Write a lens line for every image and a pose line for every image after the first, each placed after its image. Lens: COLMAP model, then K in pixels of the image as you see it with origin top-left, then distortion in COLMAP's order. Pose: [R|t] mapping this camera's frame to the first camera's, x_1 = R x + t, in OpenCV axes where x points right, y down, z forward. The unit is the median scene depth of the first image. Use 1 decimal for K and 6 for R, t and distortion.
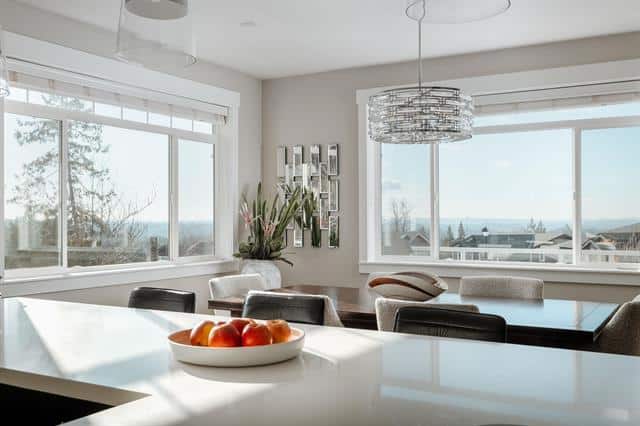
lens RADIAL K [[655.6, 0, 319.9], [0, 655.6, 215.4], [0, 0, 1]] dist [0.022925, 0.000000]
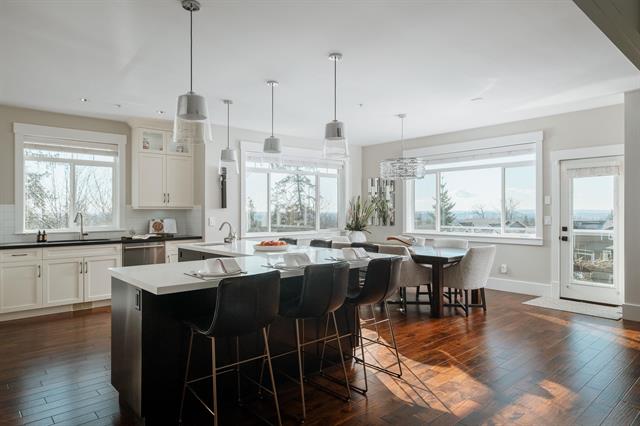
lens RADIAL K [[386.6, 0, 320.4], [0, 386.6, 213.1], [0, 0, 1]] dist [-0.001473, -0.000042]
pose [[0.951944, -0.003067, -0.306257, 0.179012], [0.006400, 0.999931, 0.009878, -0.005078], [0.306206, -0.011364, 0.951898, -0.254110]]
